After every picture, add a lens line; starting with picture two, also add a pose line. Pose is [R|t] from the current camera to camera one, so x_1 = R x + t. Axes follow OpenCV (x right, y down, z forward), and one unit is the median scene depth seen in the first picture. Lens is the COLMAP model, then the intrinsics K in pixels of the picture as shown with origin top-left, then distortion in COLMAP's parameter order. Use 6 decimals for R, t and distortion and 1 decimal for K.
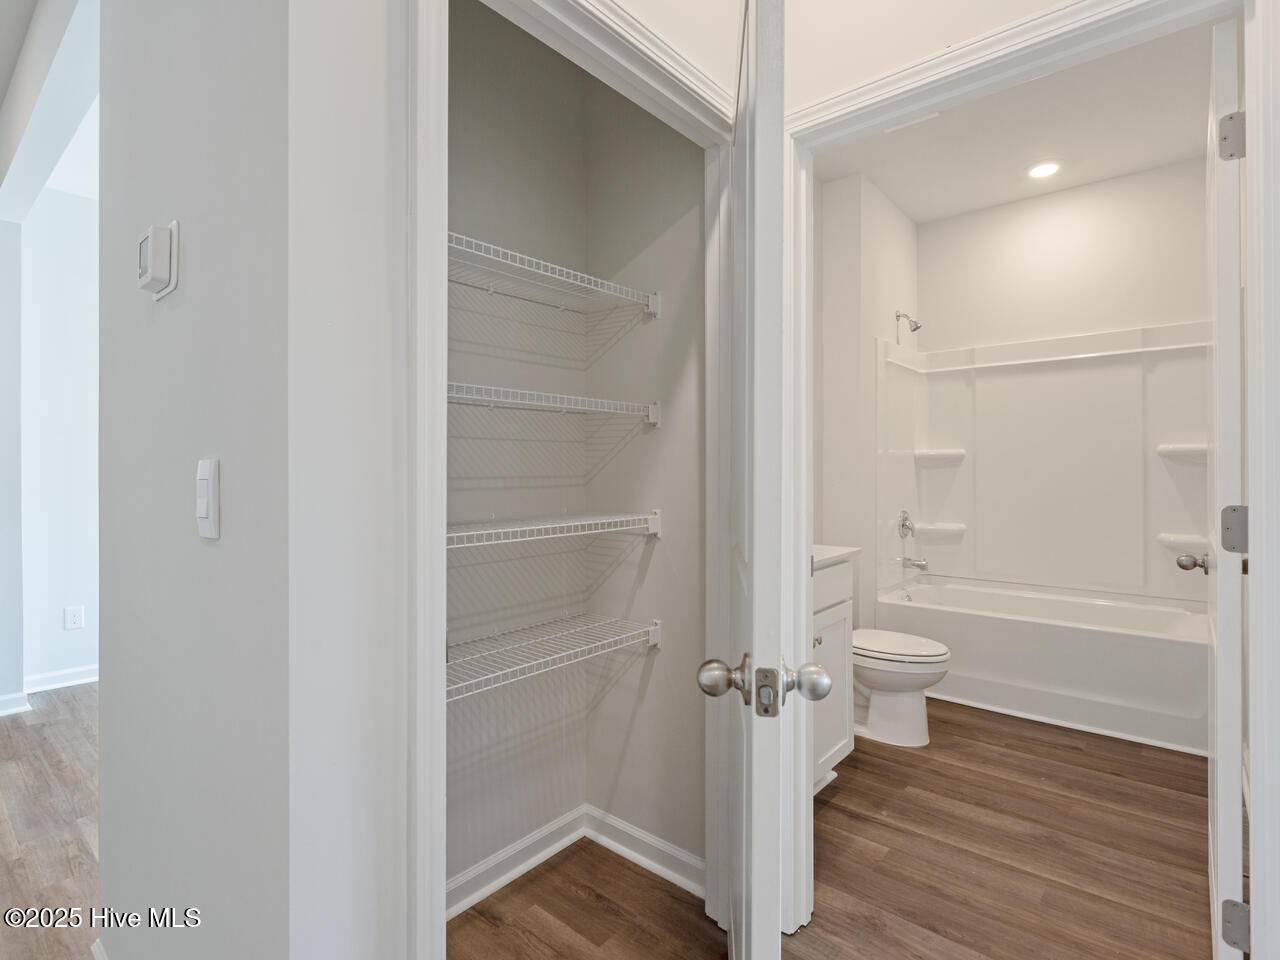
lens RADIAL K [[642.1, 0, 637.3], [0, 642.1, 463.7], [0, 0, 1]] dist [0.001730, -0.001145]
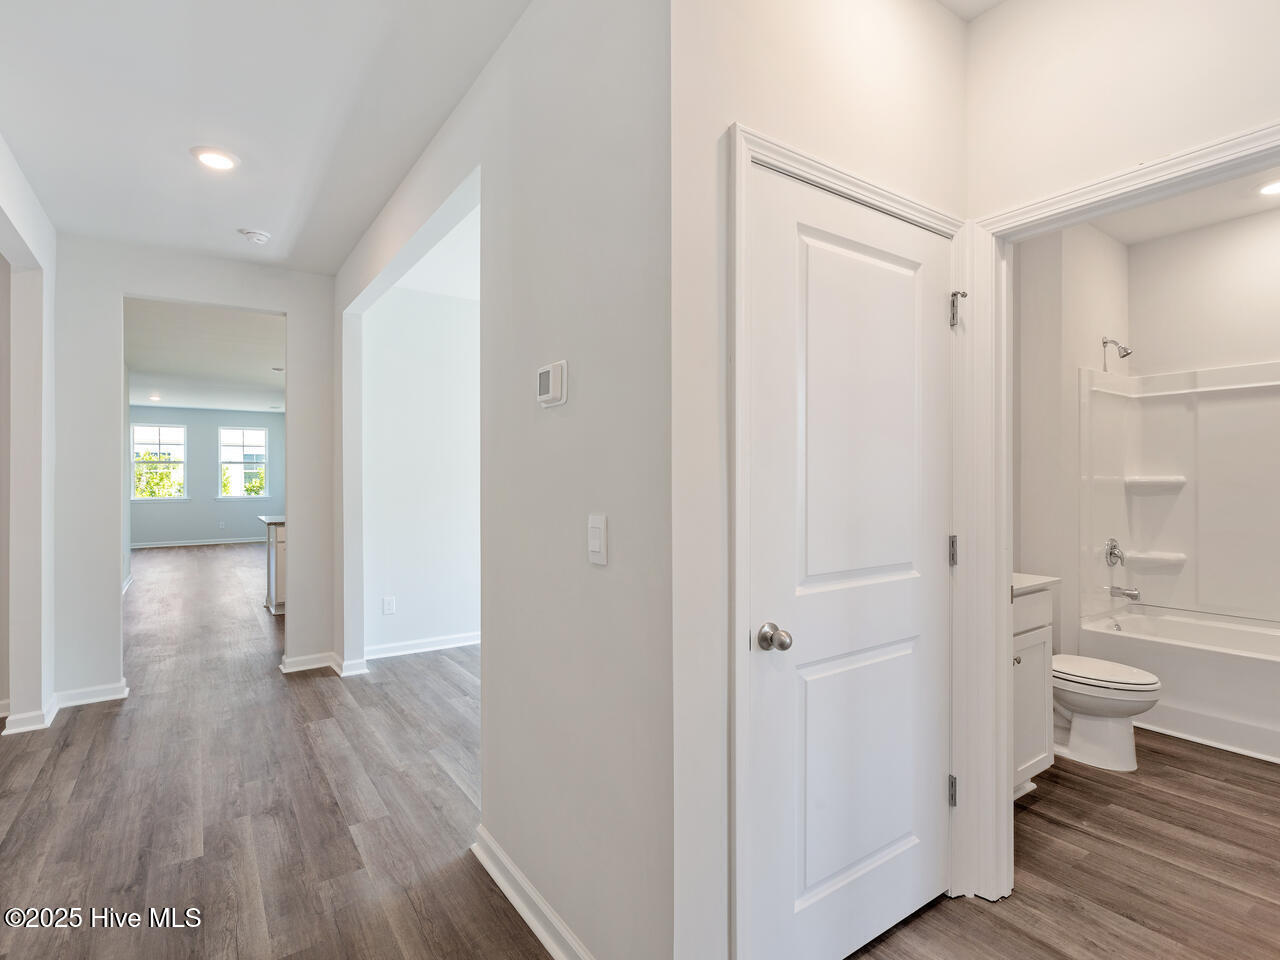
lens RADIAL K [[642.1, 0, 641.2], [0, 642.1, 474.2], [0, 0, 1]] dist [0.001730, -0.001145]
pose [[0.968868, -0.001258, -0.247574, -0.055591], [0.001602, 0.999998, 0.001187, -0.037349], [0.247572, -0.001546, 0.968868, -0.180697]]
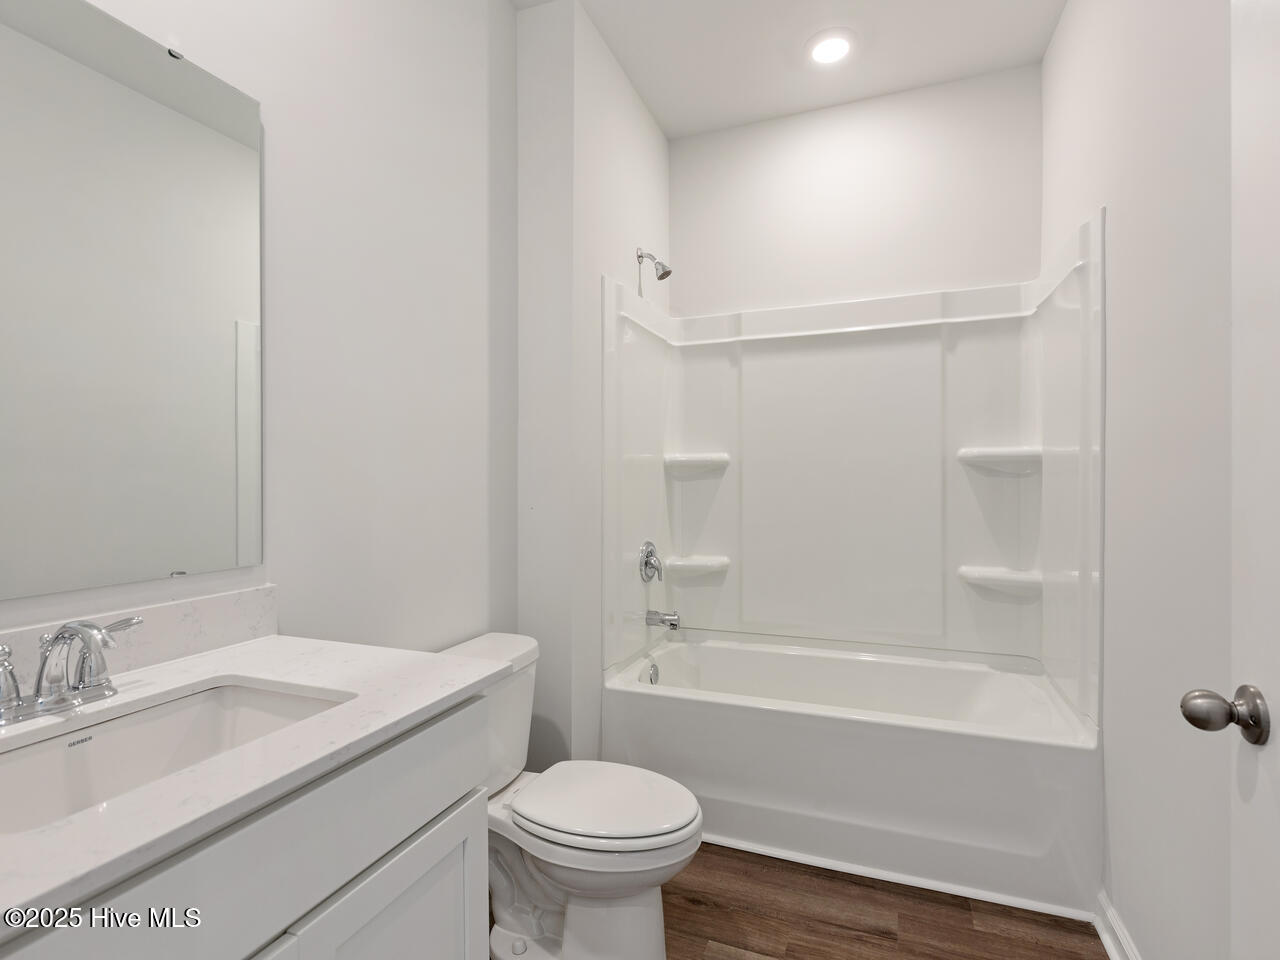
lens RADIAL K [[642.1, 0, 643.9], [0, 642.1, 484.3], [0, 0, 1]] dist [0.001730, -0.001145]
pose [[0.943799, -0.004532, 0.330488, 0.240943], [-0.000416, 0.999889, 0.014898, 0.001835], [-0.330519, -0.014198, 0.943692, 0.464366]]
